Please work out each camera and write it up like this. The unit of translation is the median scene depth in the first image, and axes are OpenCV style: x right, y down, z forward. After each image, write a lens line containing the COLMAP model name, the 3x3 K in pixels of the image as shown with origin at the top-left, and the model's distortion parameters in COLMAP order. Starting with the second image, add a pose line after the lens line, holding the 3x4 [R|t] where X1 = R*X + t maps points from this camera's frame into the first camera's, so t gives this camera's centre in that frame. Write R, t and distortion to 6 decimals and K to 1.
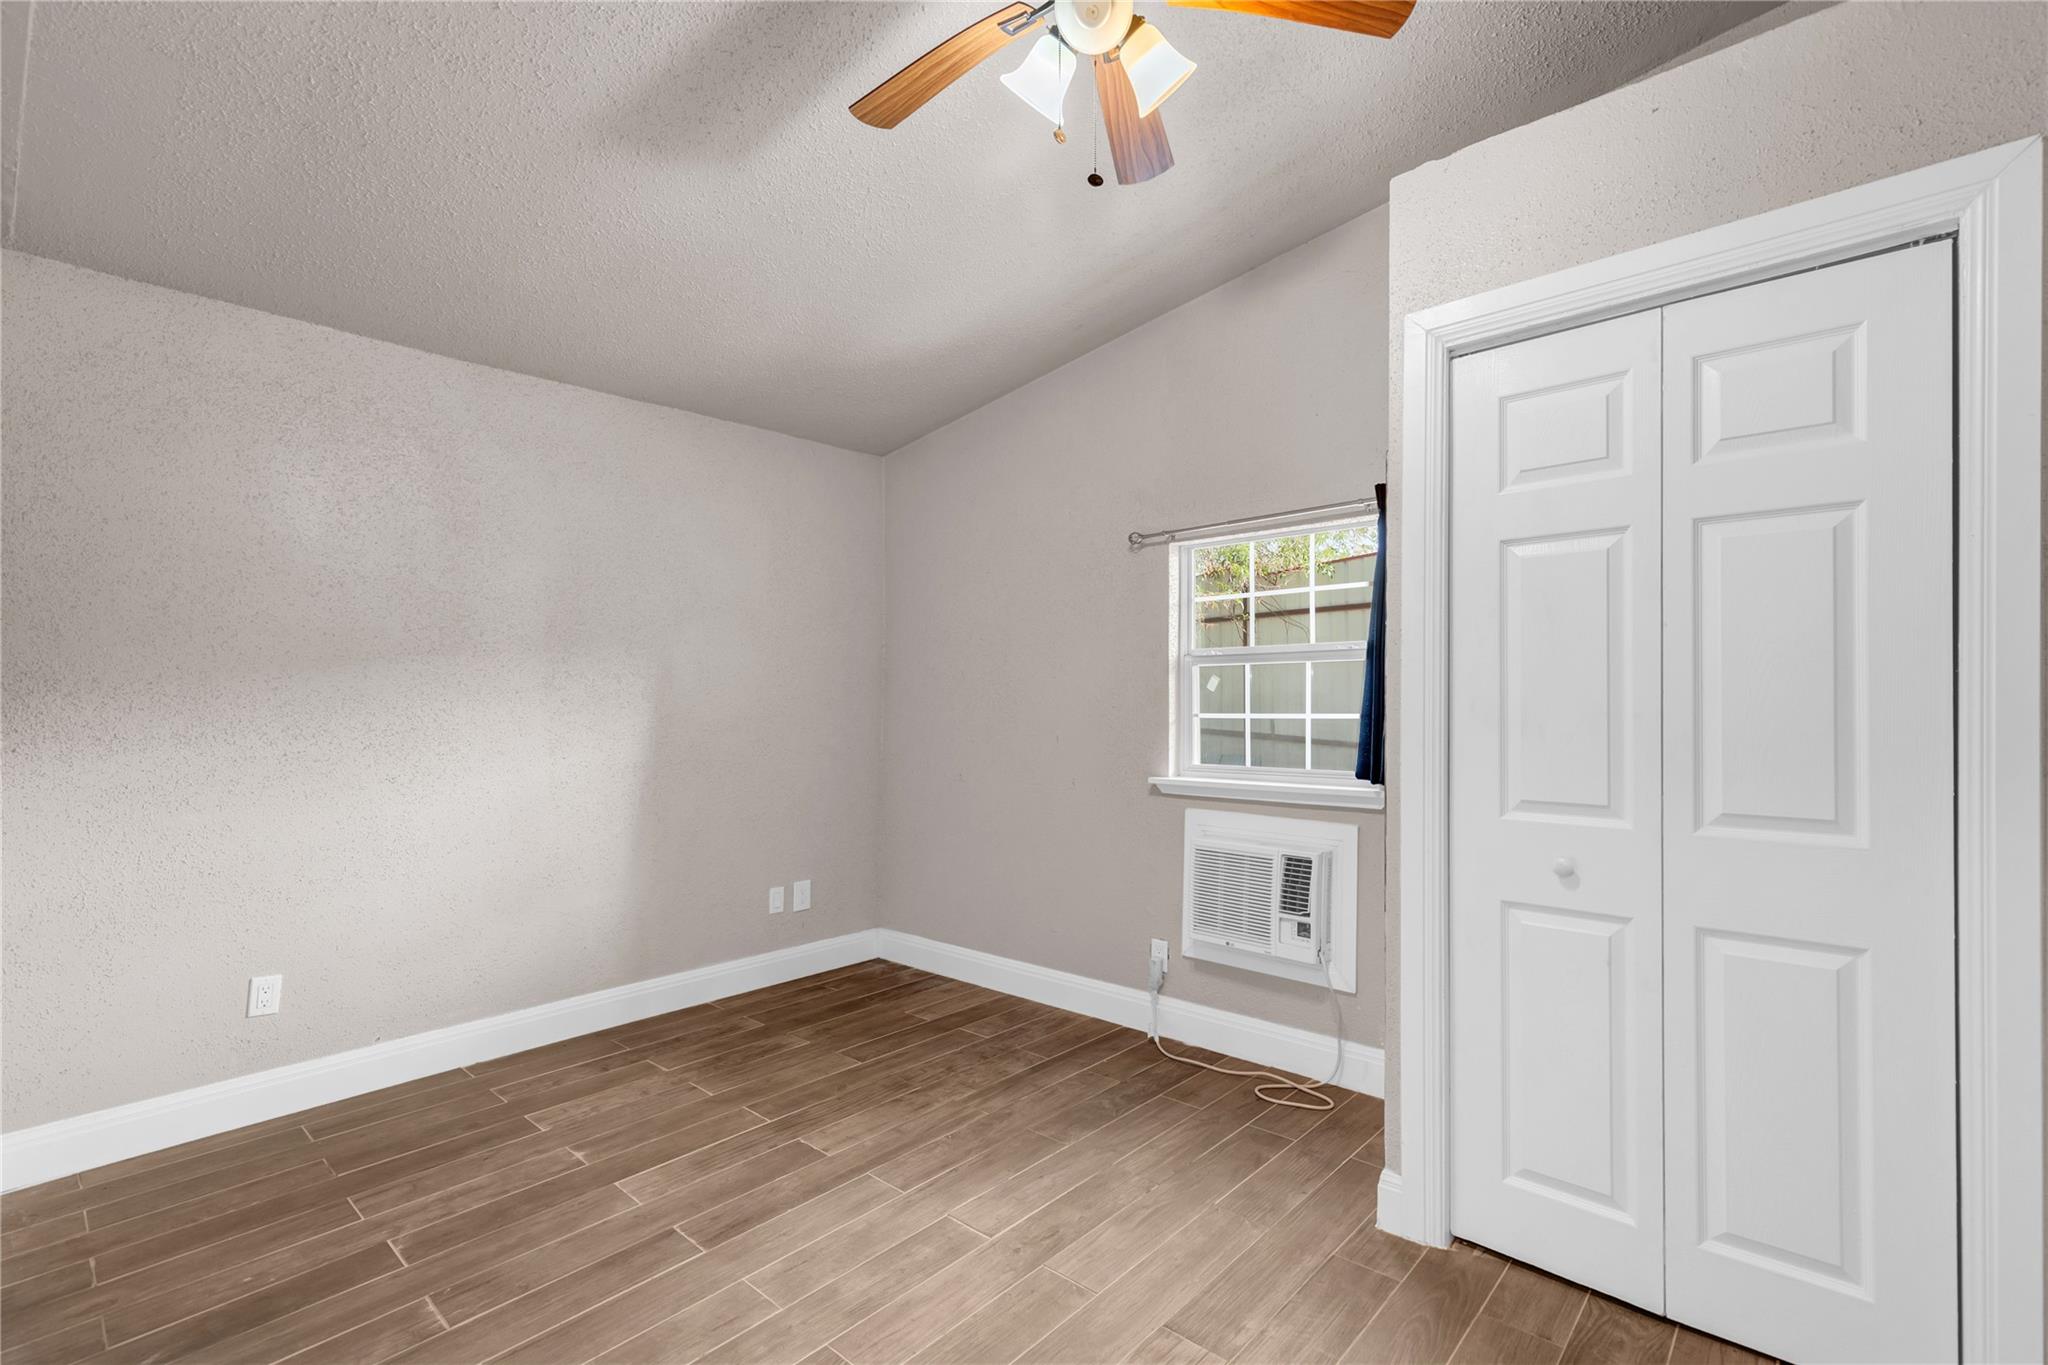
lens RADIAL K [[920.1, 0, 1042.0], [0, 920.1, 709.1], [0, 0, 1]] dist [-0.000160, 0.000009]
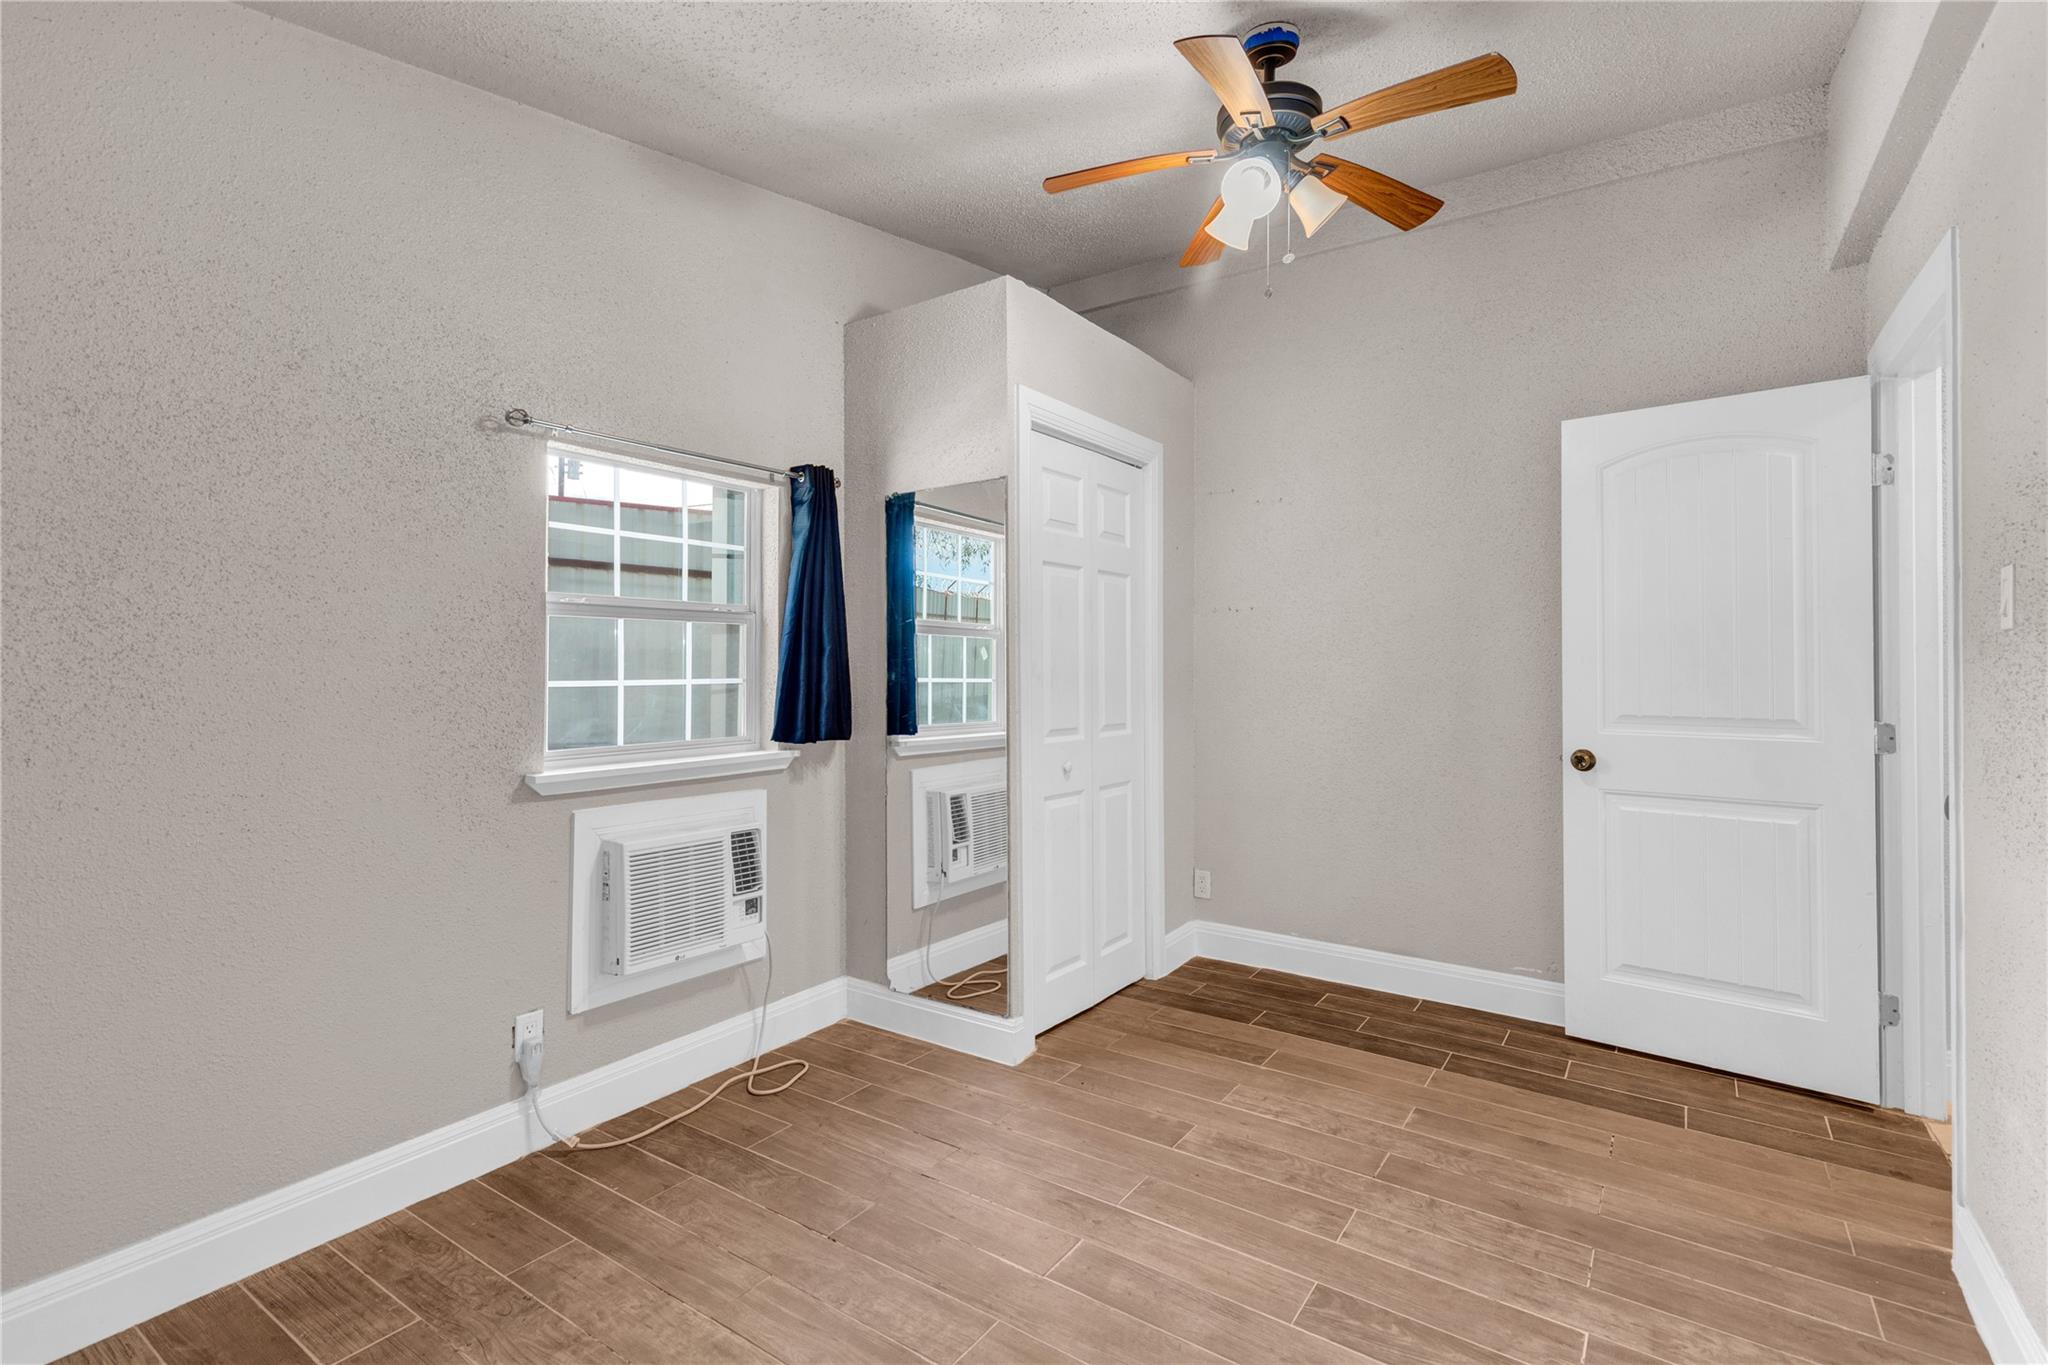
lens RADIAL K [[954.8, 0, 1022.2], [0, 954.8, 652.0], [0, 0, 1]] dist [0.001371, 0.000159]
pose [[-0.114541, 0.010605, 0.993362, -0.724855], [0.005461, 0.999935, -0.010046, -0.010546], [-0.993404, 0.004274, -0.114591, 0.829233]]
